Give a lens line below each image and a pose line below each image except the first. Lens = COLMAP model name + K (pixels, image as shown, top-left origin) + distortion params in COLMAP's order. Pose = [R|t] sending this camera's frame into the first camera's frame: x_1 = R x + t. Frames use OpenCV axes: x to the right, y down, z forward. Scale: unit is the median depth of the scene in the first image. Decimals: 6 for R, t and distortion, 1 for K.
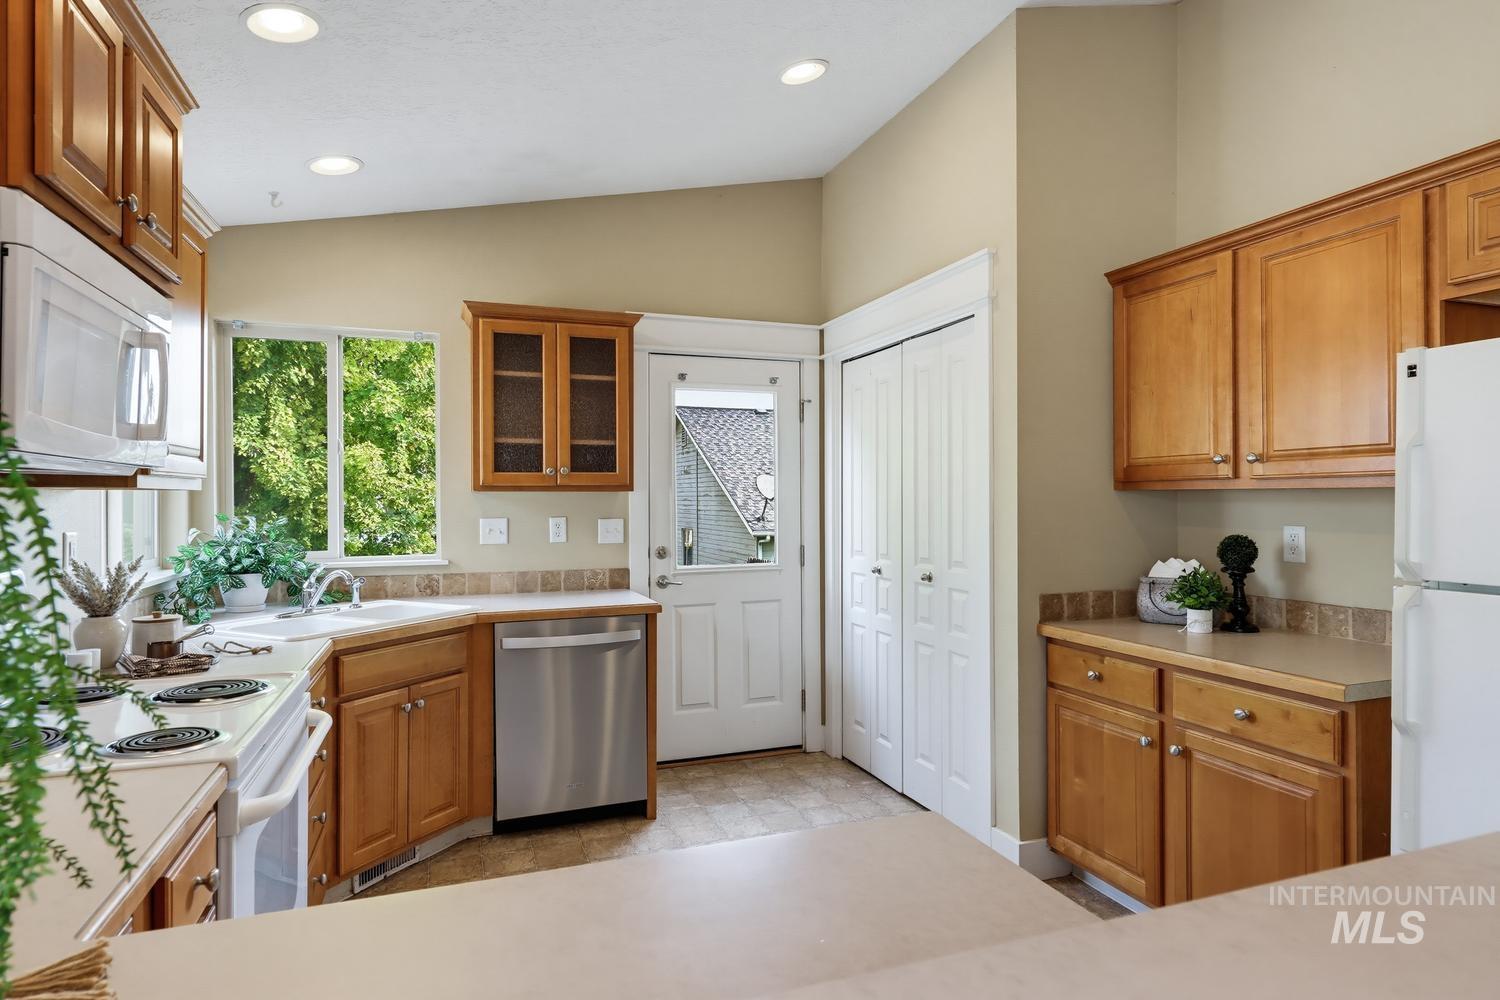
lens RADIAL K [[830.8, 0, 748.8], [0, 830.8, 496.6], [0, 0, 1]] dist [0.004390, -0.005547]
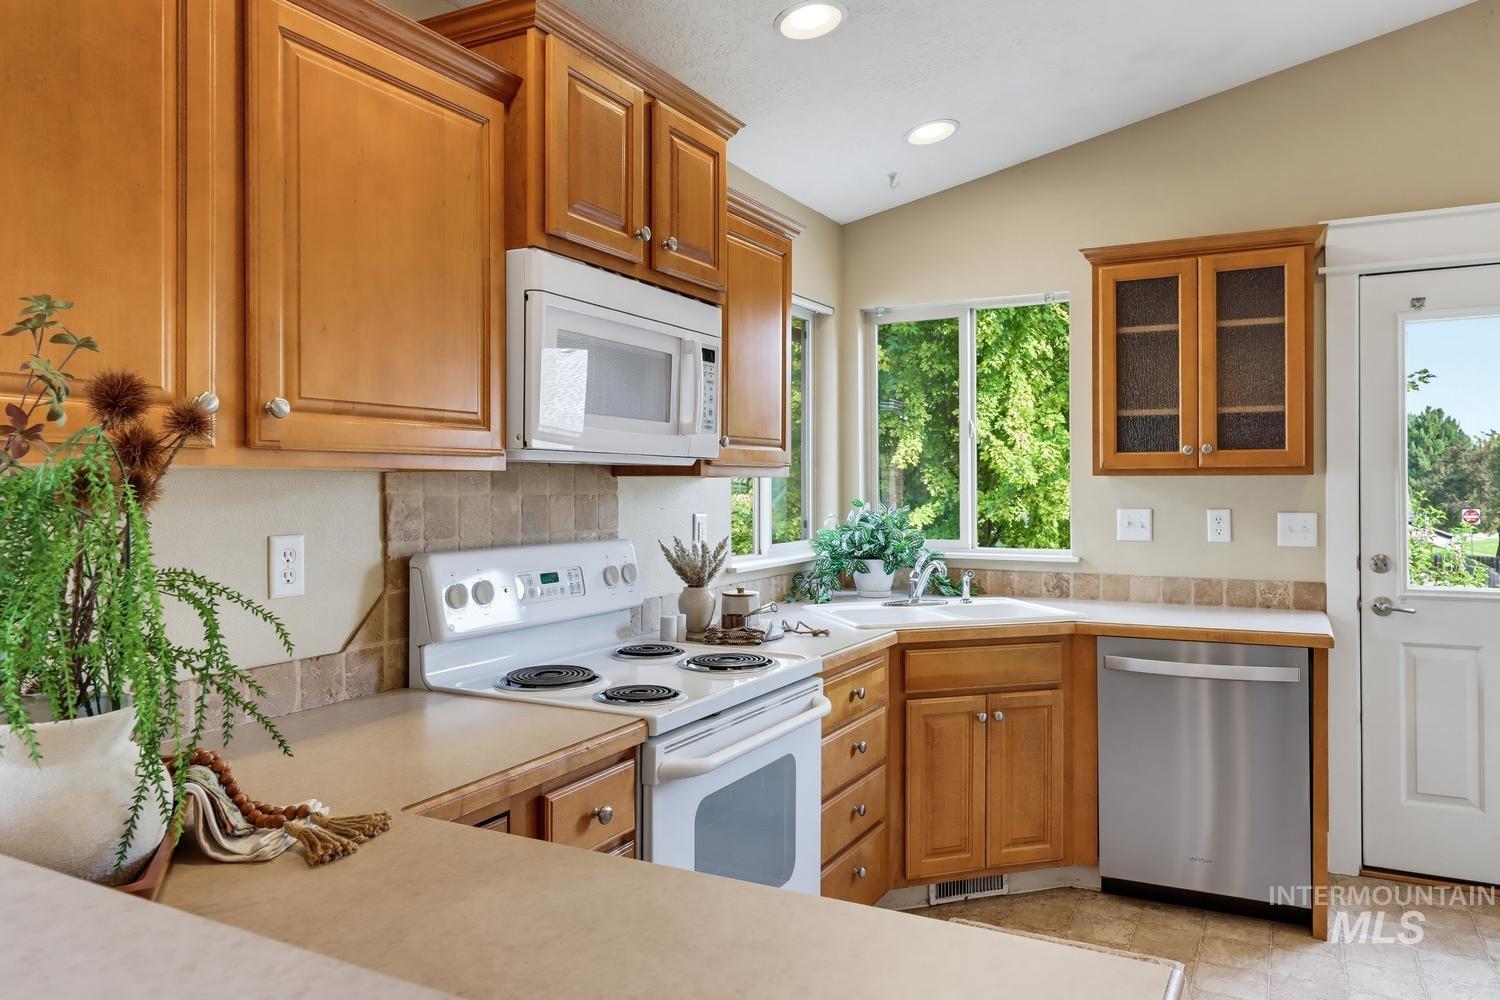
lens RADIAL K [[1018.9, 0, 774.8], [0, 1018.9, 485.6], [0, 0, 1]] dist [0.011241, -0.006801]
pose [[0.680343, 0.001547, -0.732892, 0.200436], [0.001714, 0.999992, 0.003702, -0.001138], [0.732892, -0.003775, 0.680334, 0.069369]]
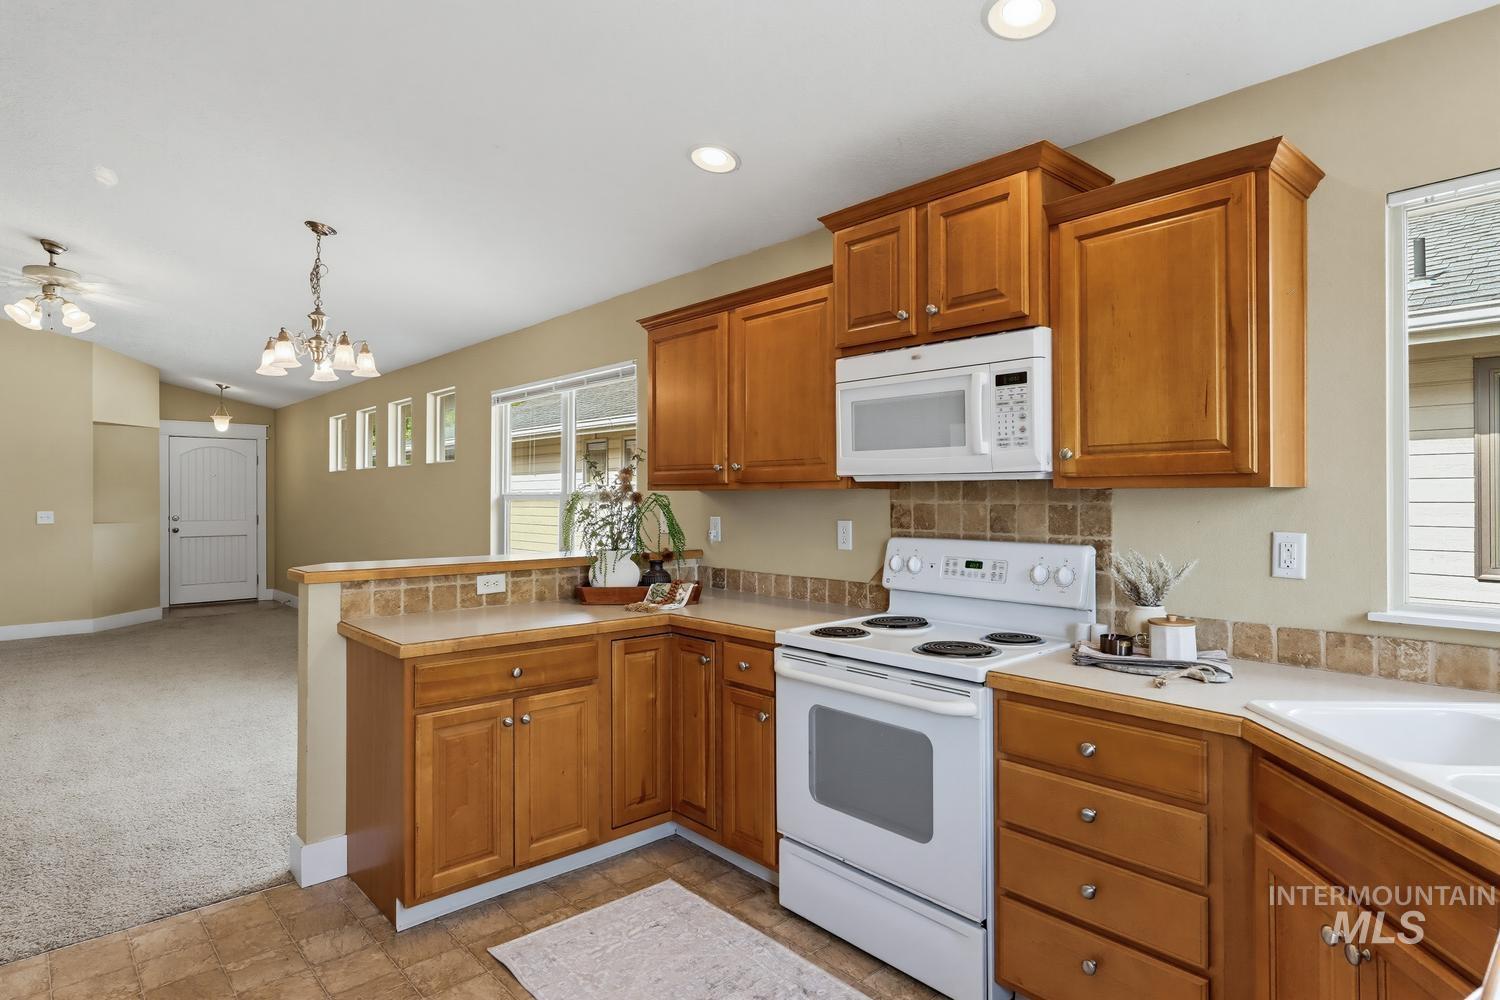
lens RADIAL K [[830.8, 0, 745.7], [0, 830.8, 494.0], [0, 0, 1]] dist [0.004390, -0.005547]
pose [[-0.930827, 0.004027, -0.365438, 0.061132], [0.004279, 0.999991, 0.000120, -0.002604], [0.365435, -0.001452, -0.930836, 1.111914]]
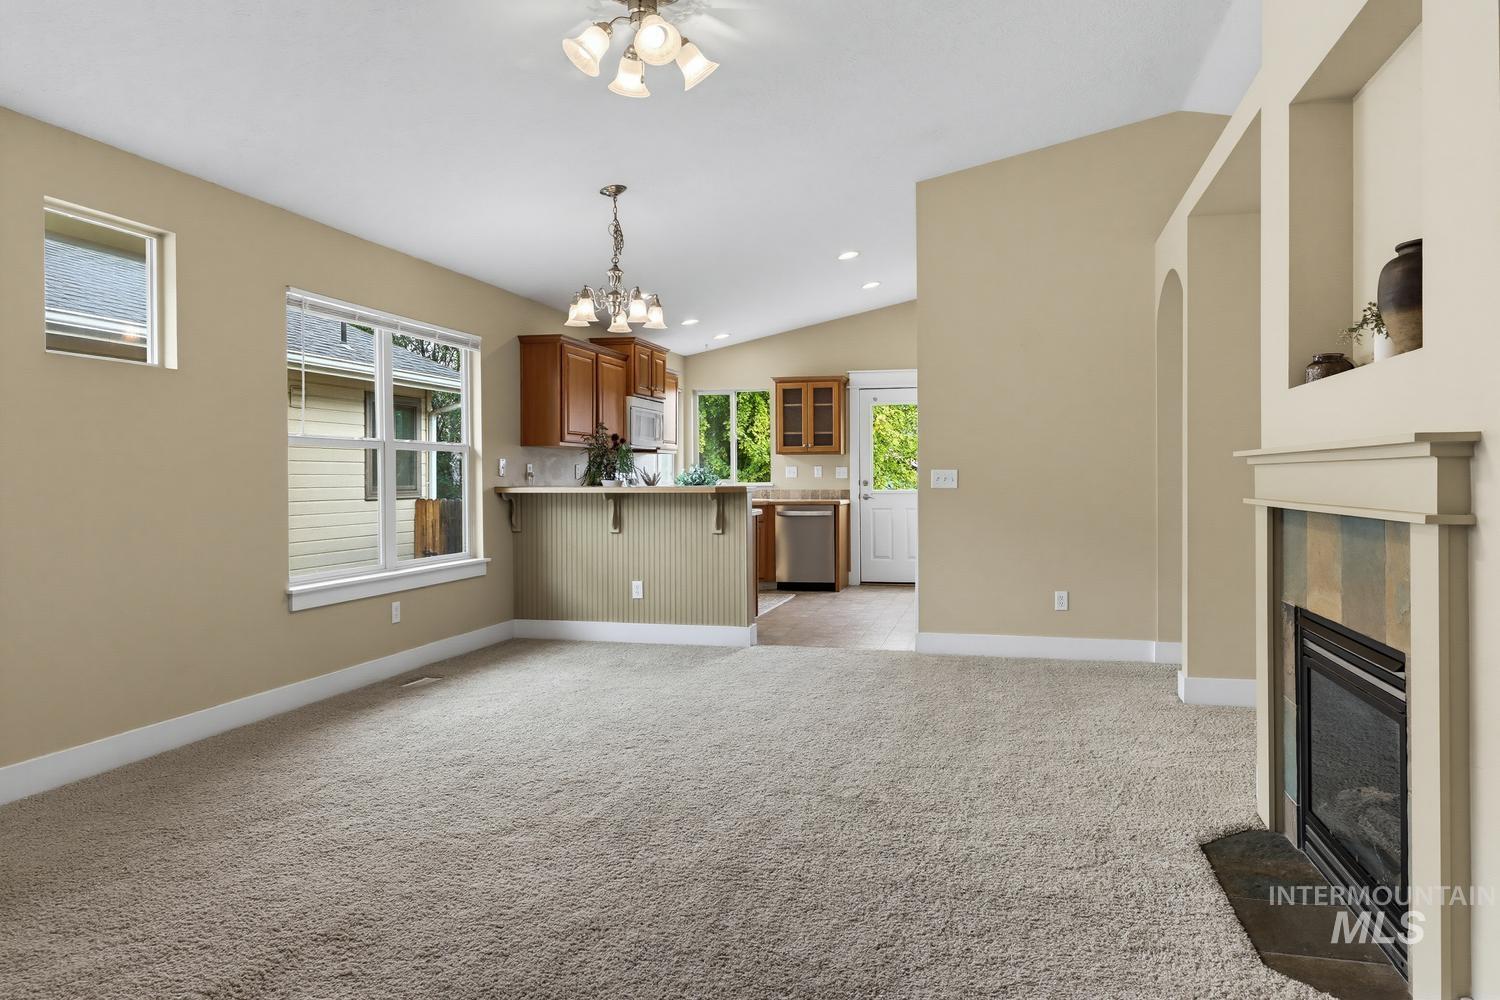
lens RADIAL K [[994.5, 0, 774.4], [0, 994.5, 460.7], [0, 0, 1]] dist [-0.006672, -0.001013]
pose [[0.831492, -0.007491, -0.555486, 1.284307], [0.000540, 0.999920, -0.012676, 0.048992], [0.555536, 0.010240, 0.831429, -1.428686]]
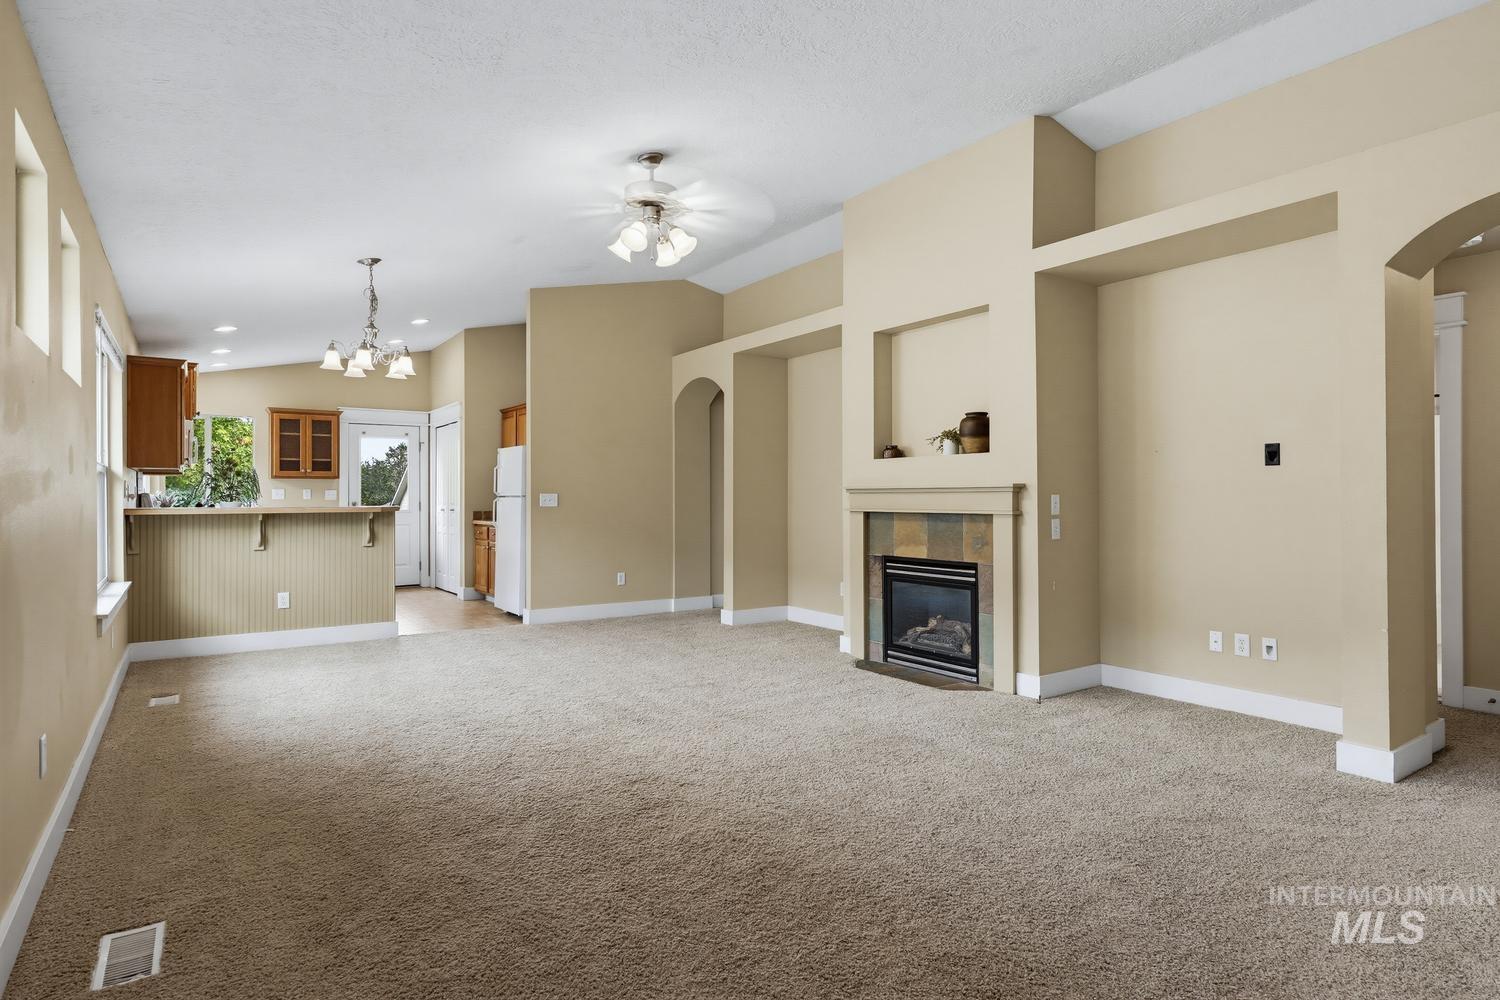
lens RADIAL K [[830.8, 0, 776.4], [0, 830.8, 488.5], [0, 0, 1]] dist [0.004390, -0.005547]
pose [[0.965464, 0.003159, 0.260516, 0.537437], [-0.001191, 0.999970, -0.007708, 0.045460], [-0.260532, 0.007132, 0.965439, -1.993111]]
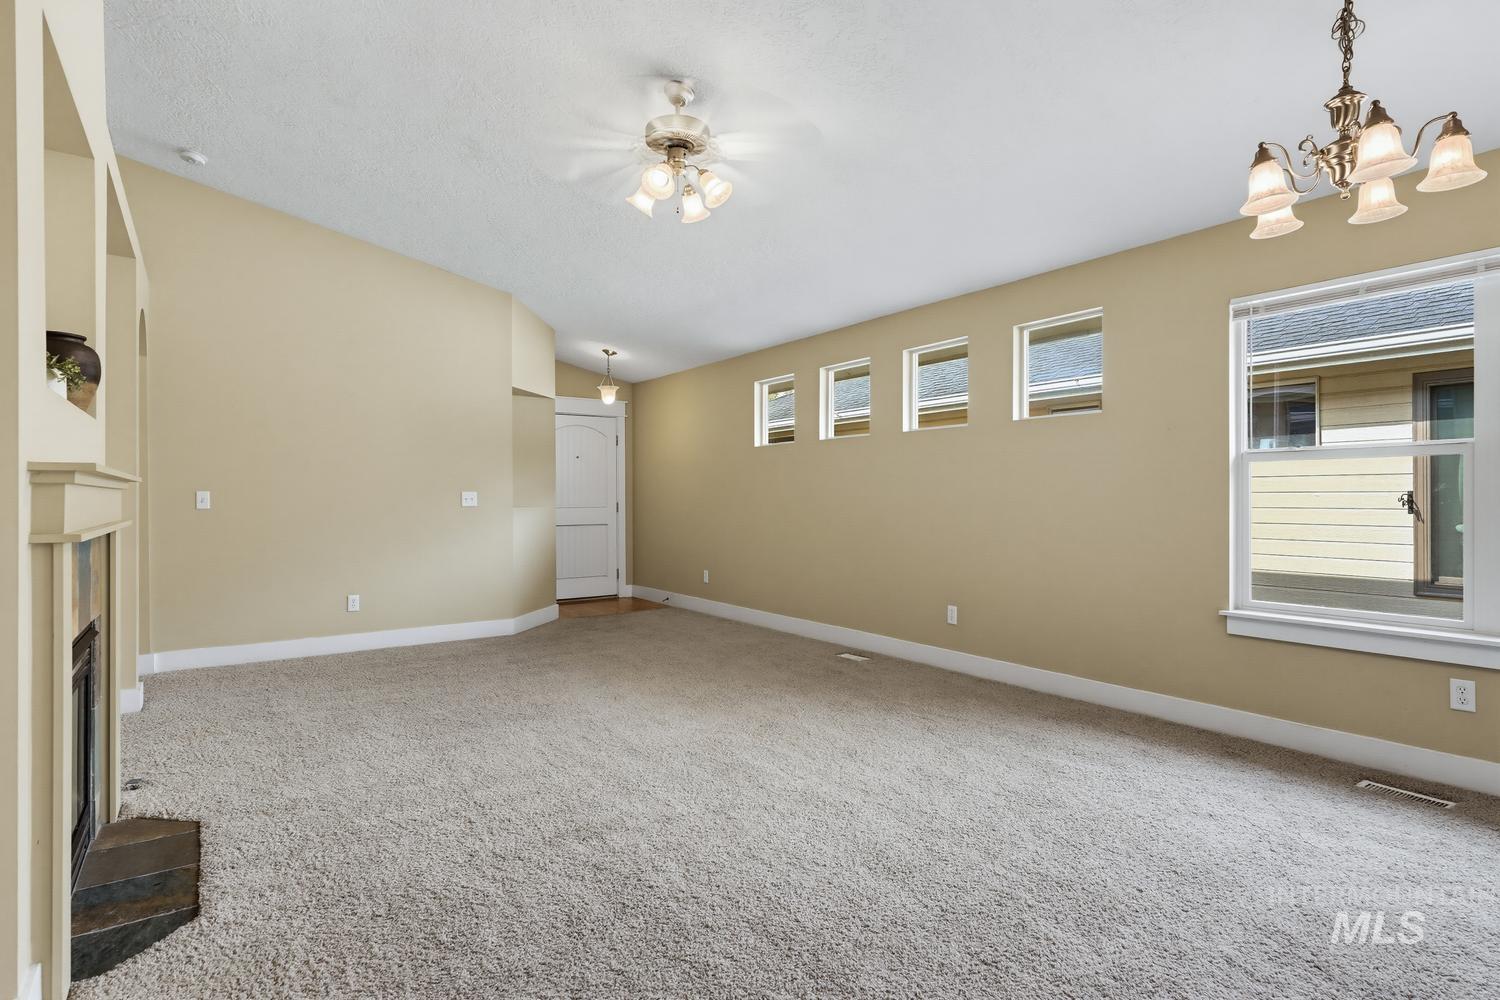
lens RADIAL K [[781.7, 0, 745.6], [0, 781.7, 492.0], [0, 0, 1]] dist [0.006033, -0.002536]
pose [[-0.970494, 0.005139, -0.241071, 0.833264], [0.007105, 0.999948, -0.007287, 0.053917], [0.241021, -0.008785, -0.970480, 0.236349]]
